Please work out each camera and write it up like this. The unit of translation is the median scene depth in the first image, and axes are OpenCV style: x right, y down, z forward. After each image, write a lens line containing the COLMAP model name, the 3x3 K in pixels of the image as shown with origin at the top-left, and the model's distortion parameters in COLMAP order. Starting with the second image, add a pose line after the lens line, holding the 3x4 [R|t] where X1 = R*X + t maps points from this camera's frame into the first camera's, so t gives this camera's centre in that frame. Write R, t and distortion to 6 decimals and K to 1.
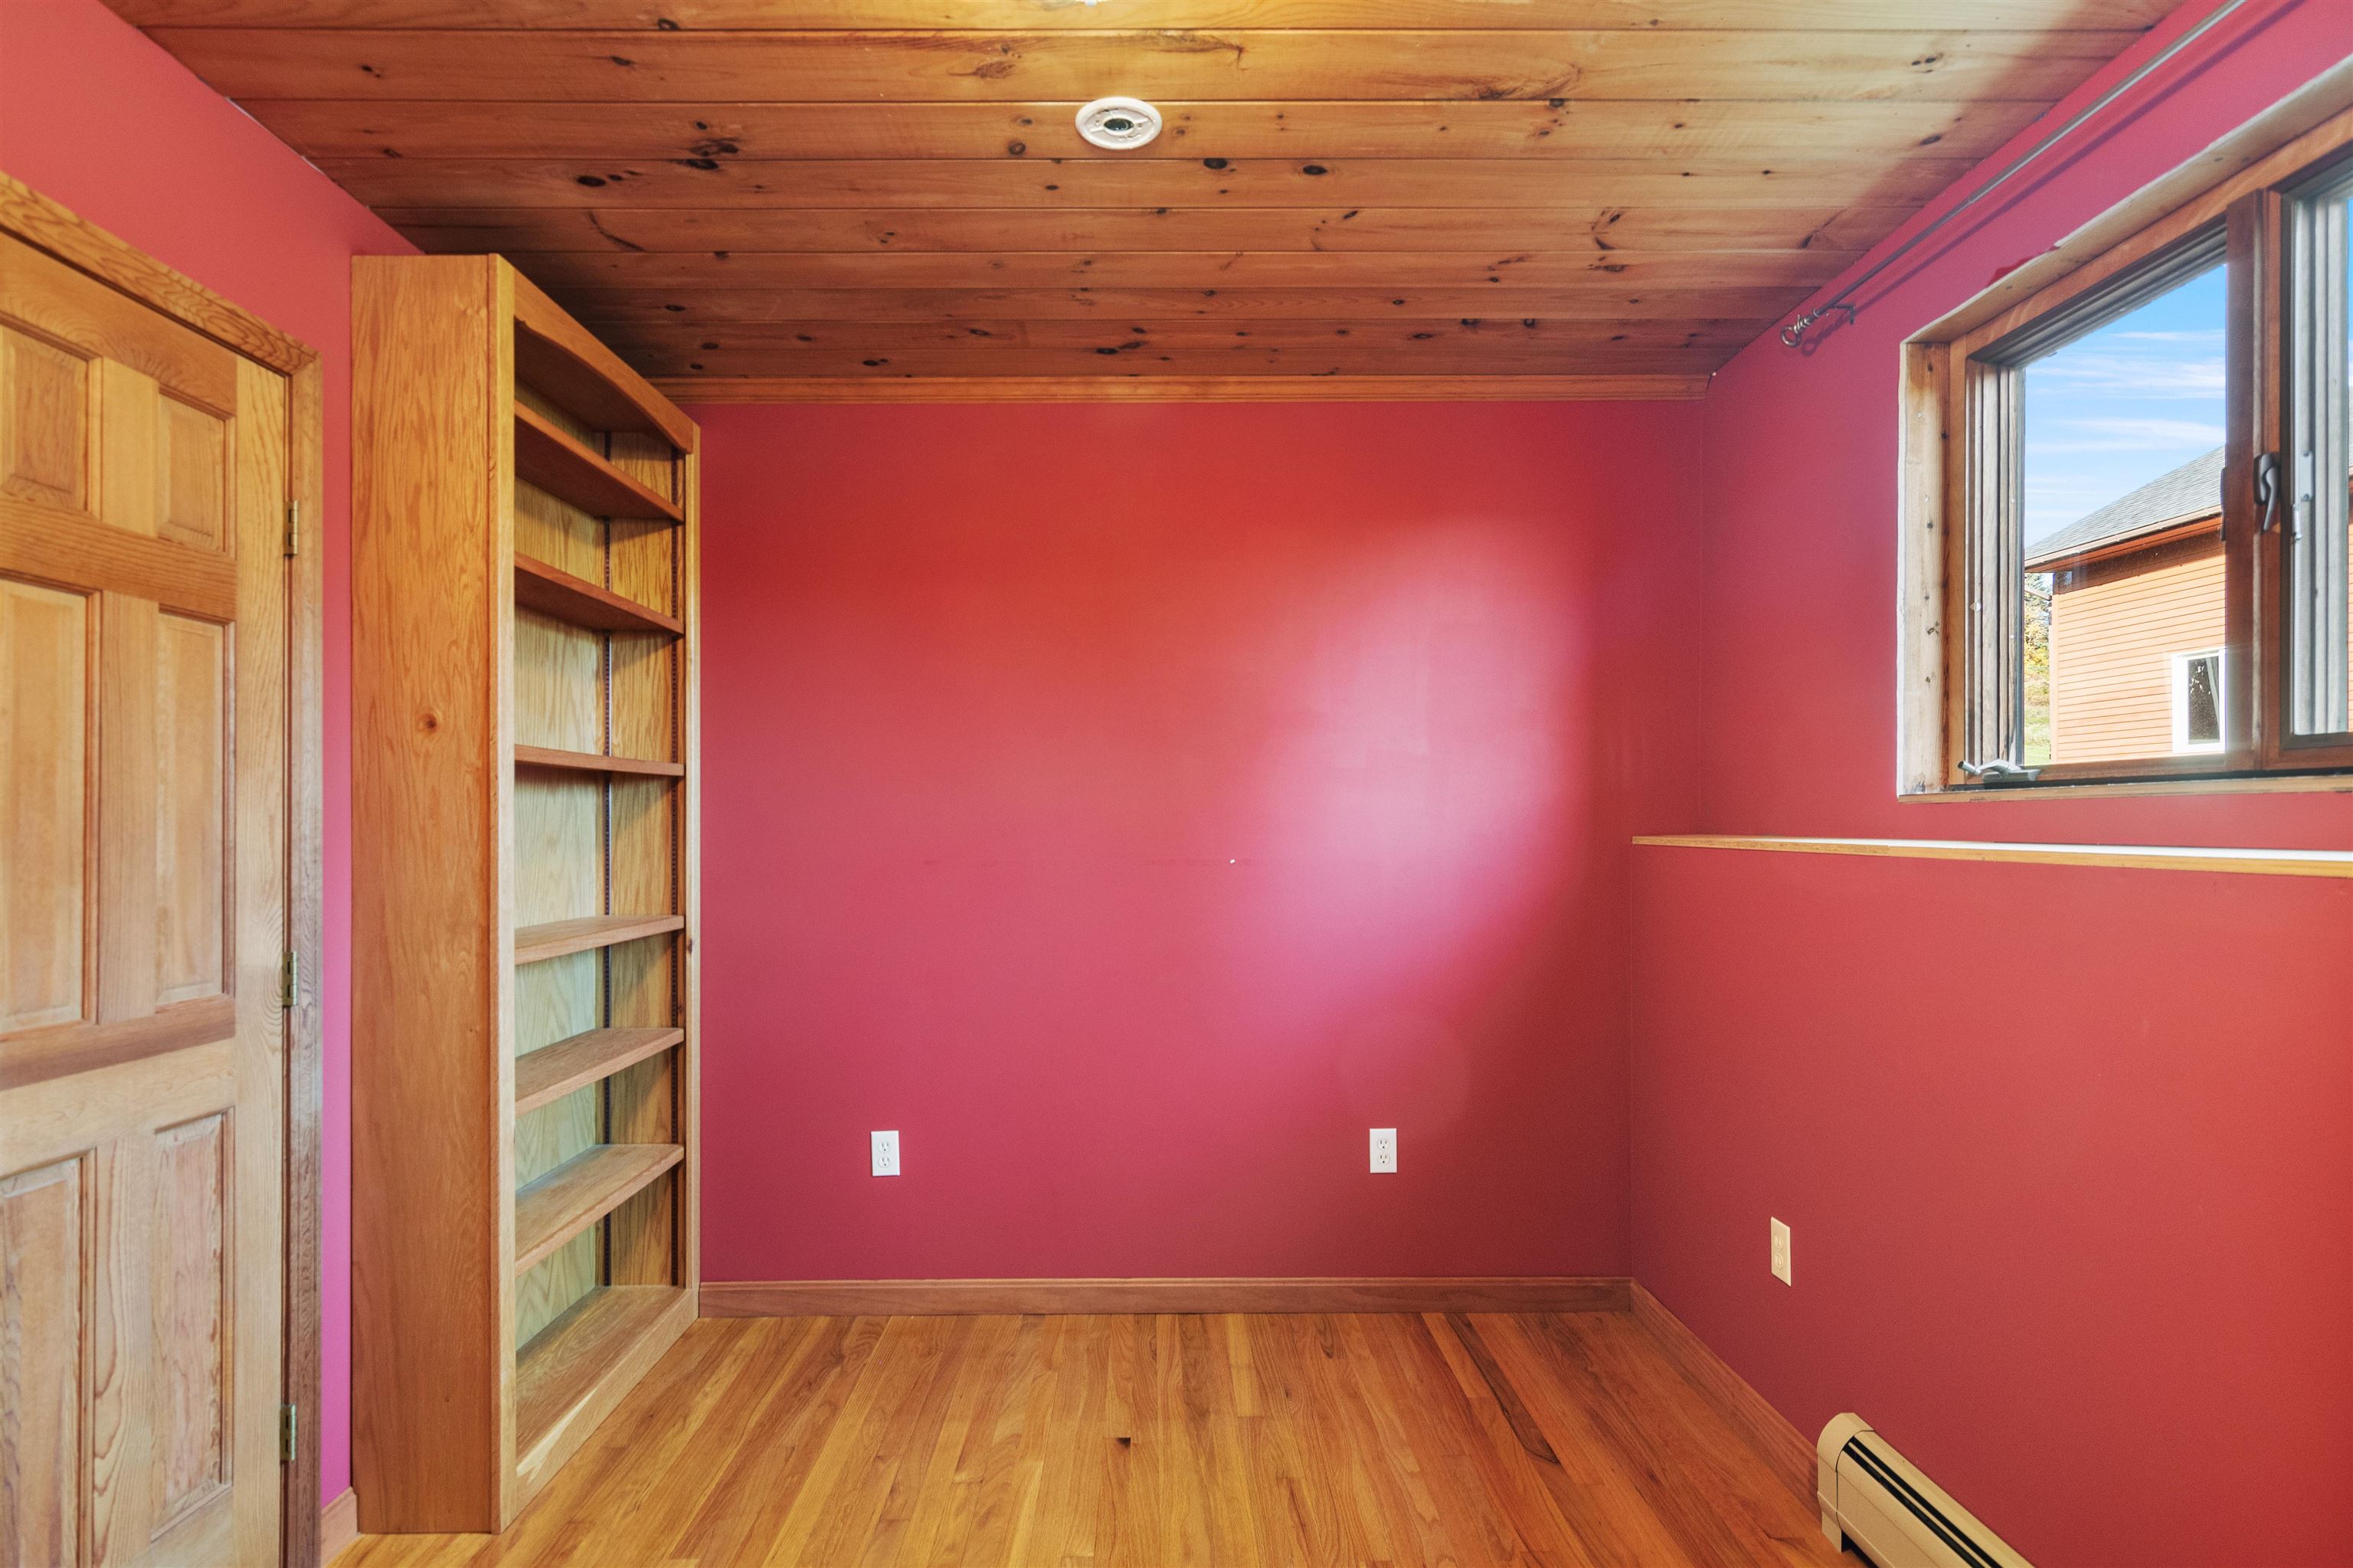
lens RADIAL K [[1195.1, 0, 1165.8], [0, 1195.1, 819.2], [0, 0, 1]] dist [-0.001105, 0.001257]
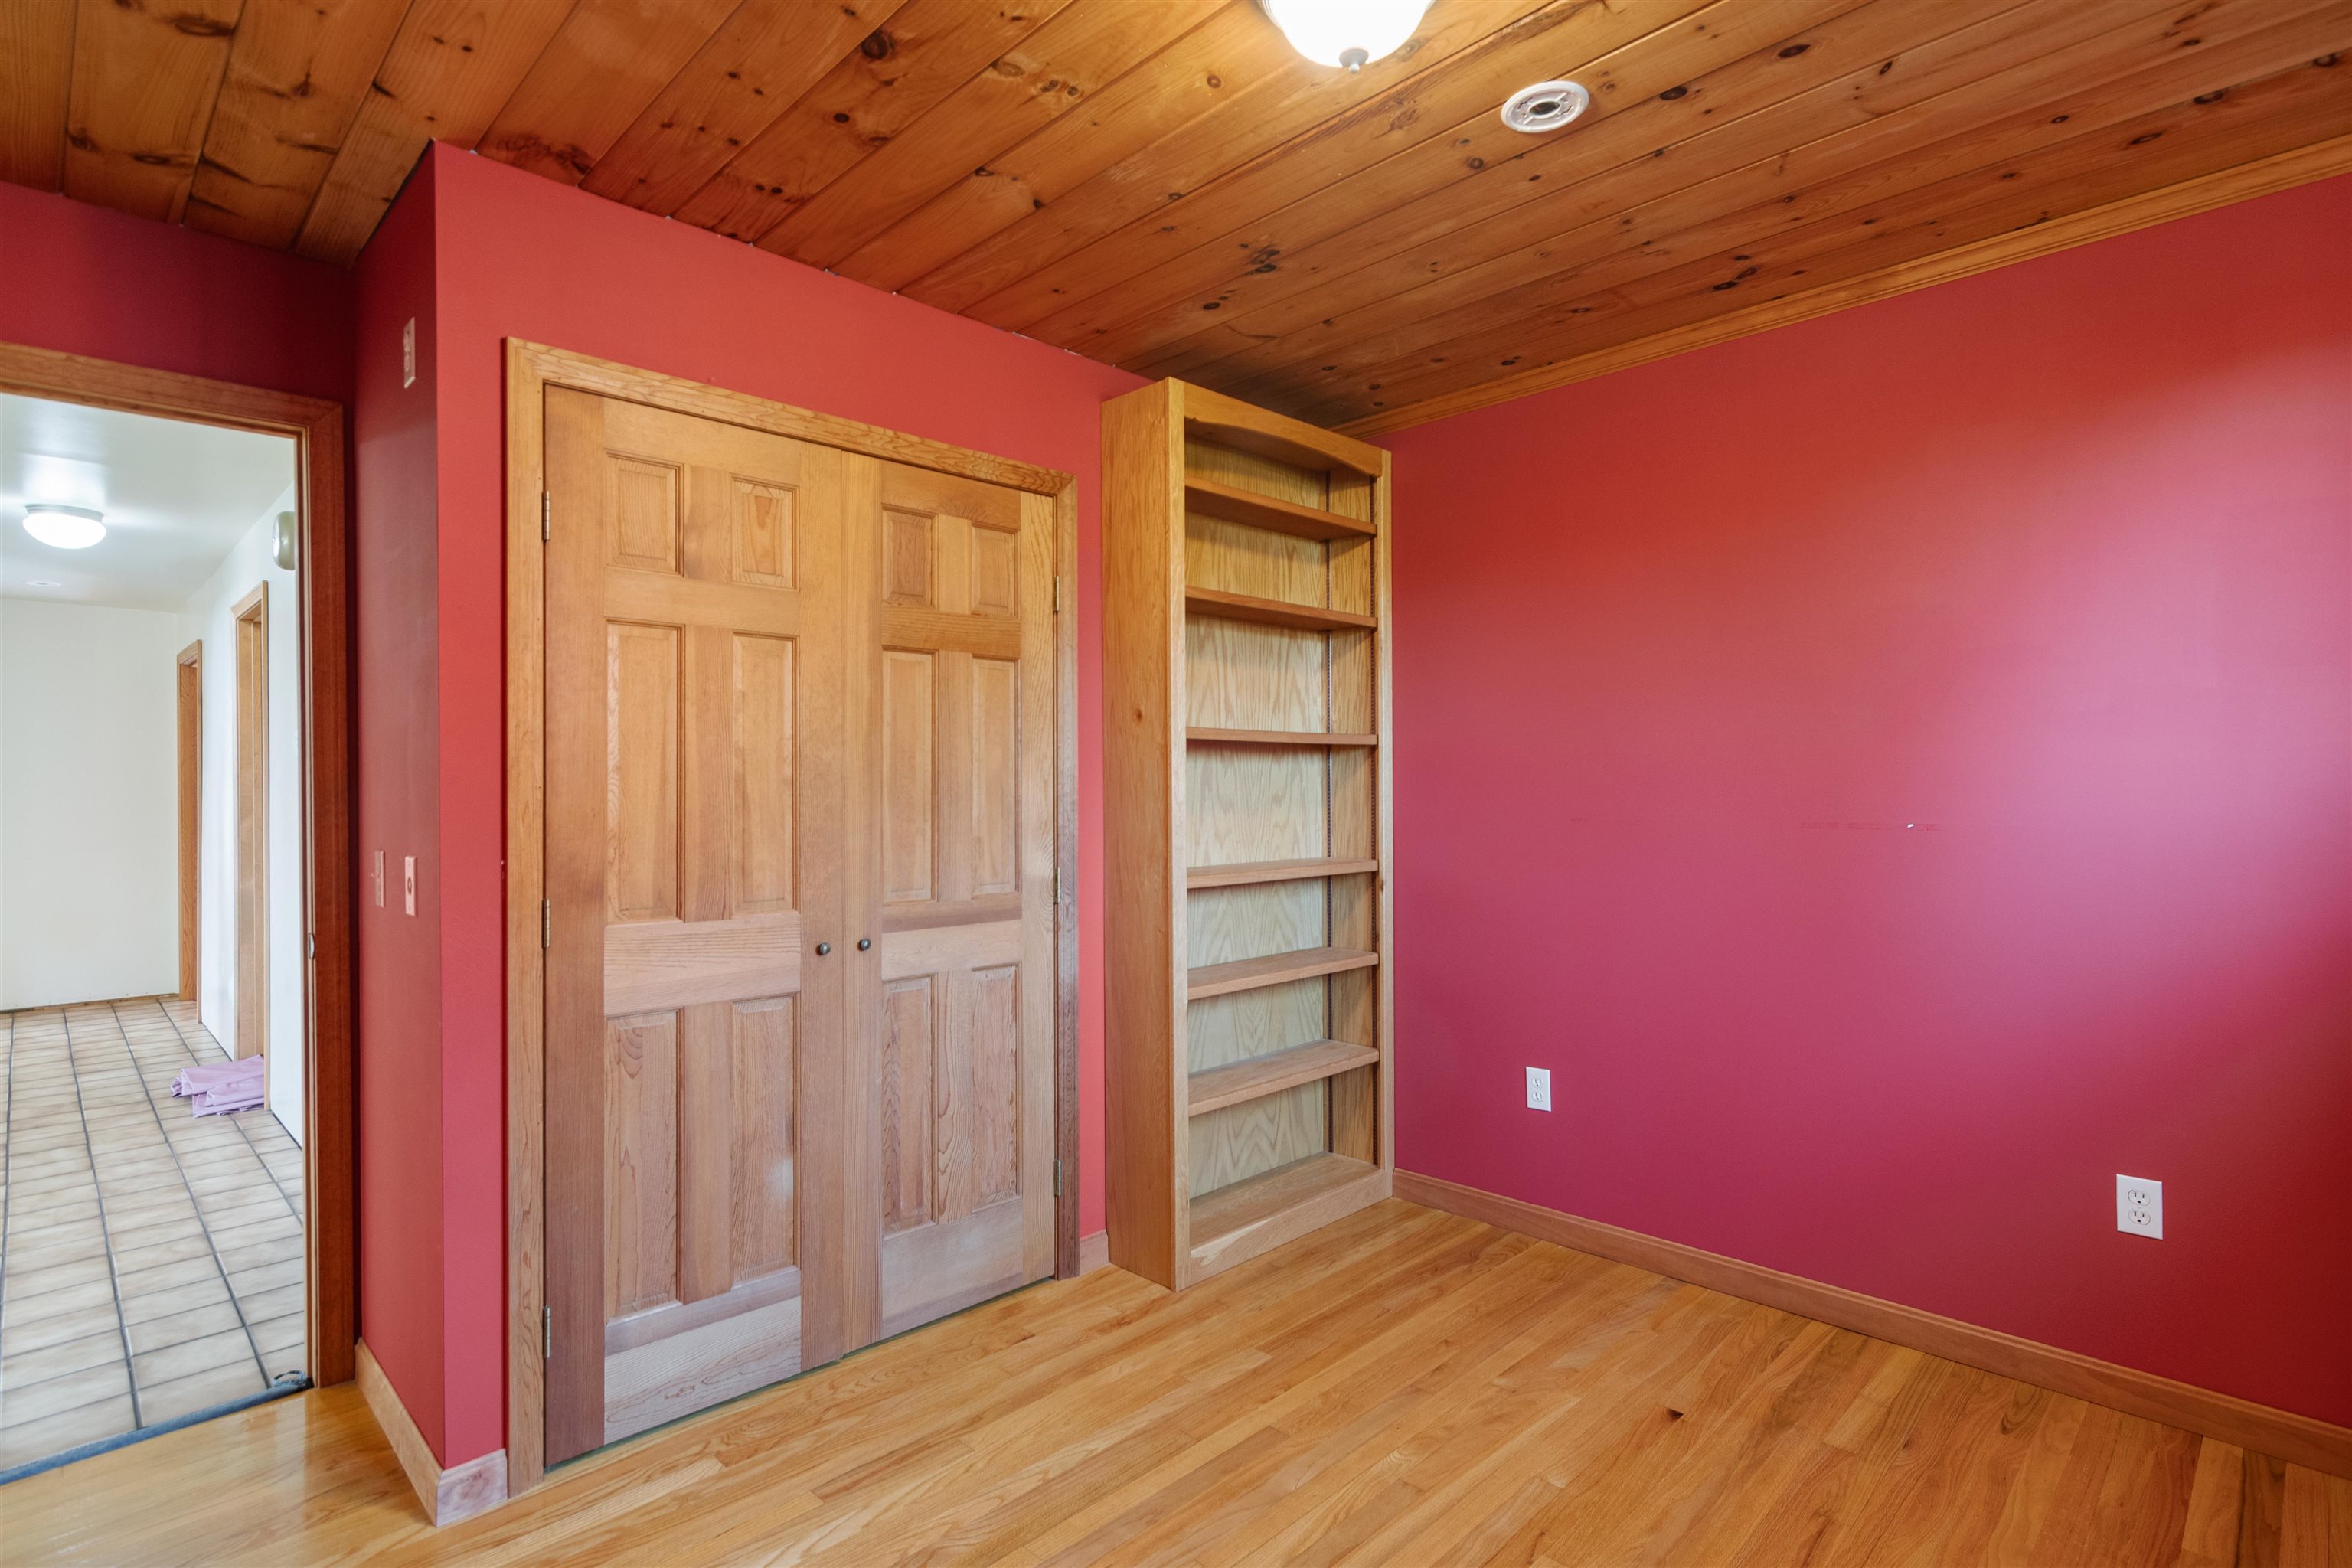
lens RADIAL K [[1141.5, 0, 1180.2], [0, 1141.5, 788.0], [0, 0, 1]] dist [-0.001663, 0.001107]
pose [[0.702585, -0.000648, -0.711599, 0.381943], [0.006436, 0.999964, 0.005445, 0.000139], [0.711570, -0.008405, 0.702565, 0.065971]]
